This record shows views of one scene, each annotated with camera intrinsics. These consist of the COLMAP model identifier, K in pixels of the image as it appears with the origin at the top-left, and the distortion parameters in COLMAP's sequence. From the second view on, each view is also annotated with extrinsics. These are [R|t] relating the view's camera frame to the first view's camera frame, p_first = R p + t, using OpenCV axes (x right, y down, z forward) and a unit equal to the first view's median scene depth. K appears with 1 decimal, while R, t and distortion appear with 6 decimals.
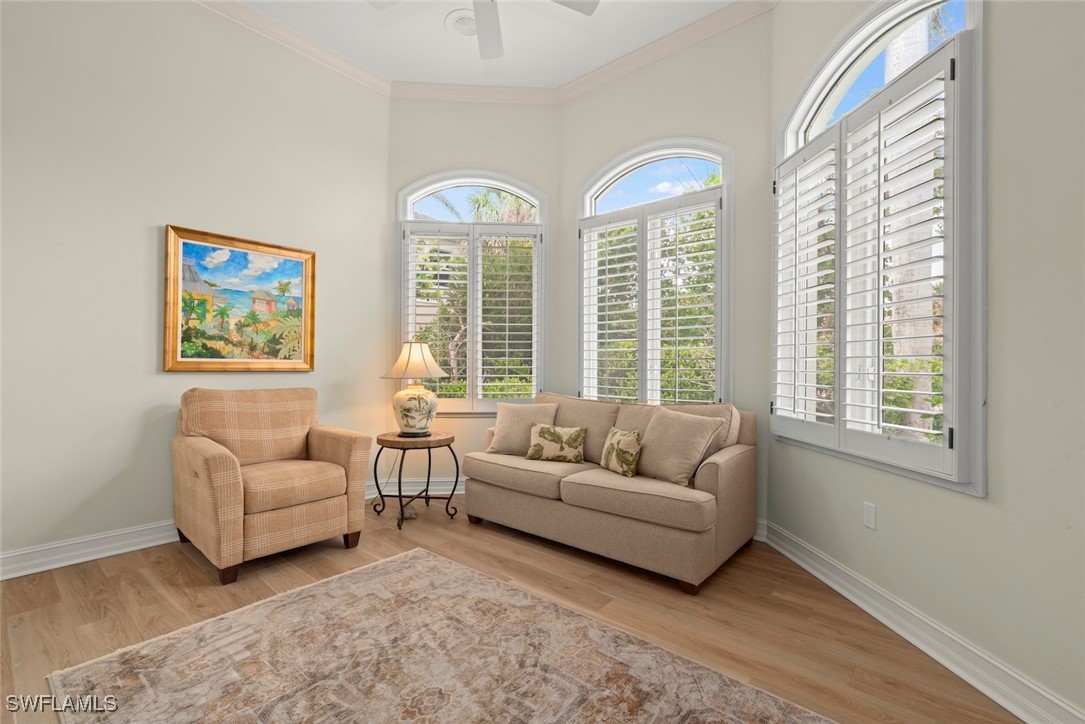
lens RADIAL K [[486.7, 0, 542.5], [0, 486.7, 362.0], [0, 0, 1]] dist [-0.000682, -0.000065]
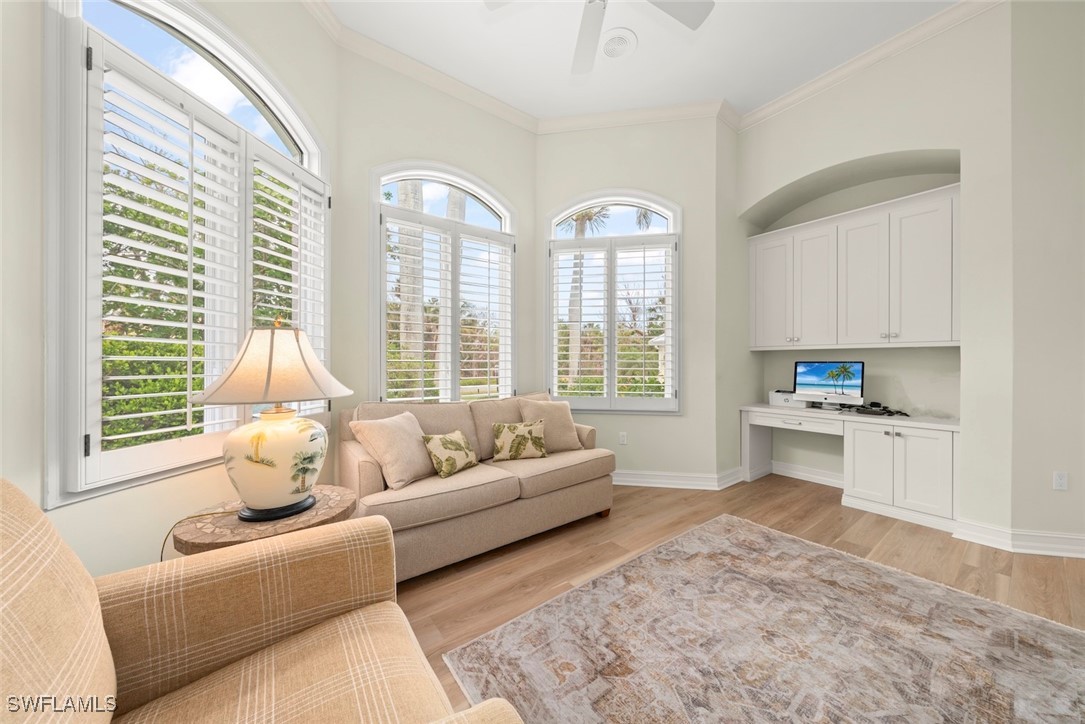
lens RADIAL K [[365.9, 0, 542.5], [0, 365.9, 362.0], [0, 0, 1]] dist [0.001439, 0.000017]
pose [[0.207718, -0.001103, 0.978188, -0.734626], [-0.009300, 0.999952, 0.003103, -0.011117], [-0.978145, -0.009742, 0.207698, 0.811133]]
